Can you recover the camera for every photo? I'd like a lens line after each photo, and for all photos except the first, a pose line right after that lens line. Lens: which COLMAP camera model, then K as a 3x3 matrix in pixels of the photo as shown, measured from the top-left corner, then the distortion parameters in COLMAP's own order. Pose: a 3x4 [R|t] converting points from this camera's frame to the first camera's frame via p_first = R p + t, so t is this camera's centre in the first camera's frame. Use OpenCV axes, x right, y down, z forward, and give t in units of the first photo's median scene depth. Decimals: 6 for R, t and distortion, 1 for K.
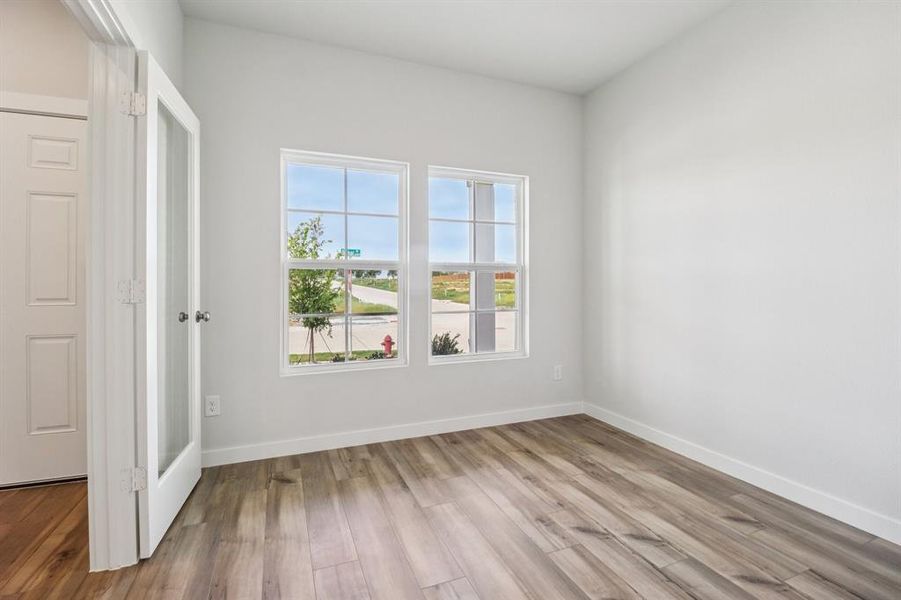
lens RADIAL K [[430.6, 0, 445.5], [0, 430.6, 281.3], [0, 0, 1]] dist [0.002389, -0.014511]
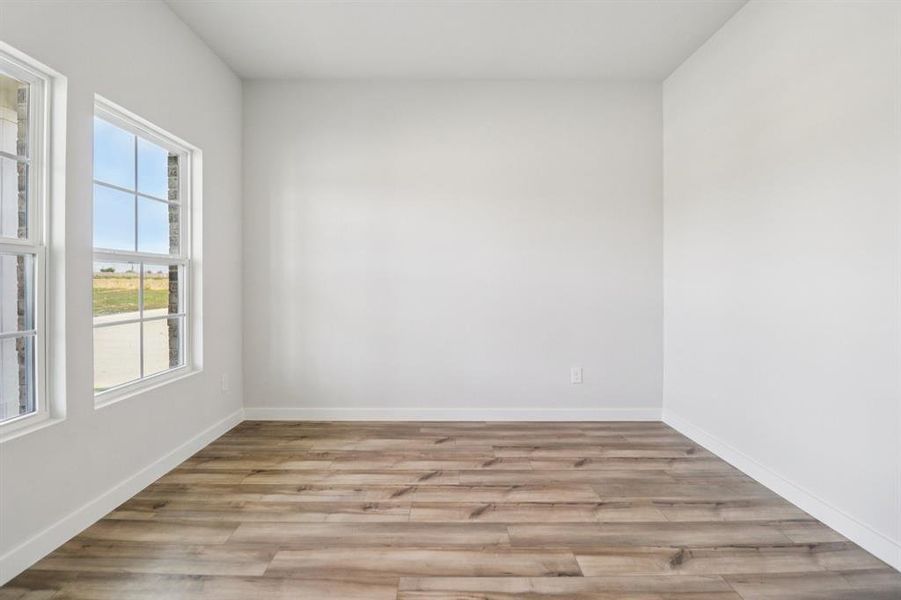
lens RADIAL K [[430.6, 0, 445.5], [0, 430.6, 281.3], [0, 0, 1]] dist [0.002389, -0.014511]
pose [[0.342402, 0.003394, 0.939547, -0.551064], [-0.008654, 0.999962, -0.000459, 0.001482], [-0.939514, -0.007973, 0.342419, 0.365598]]
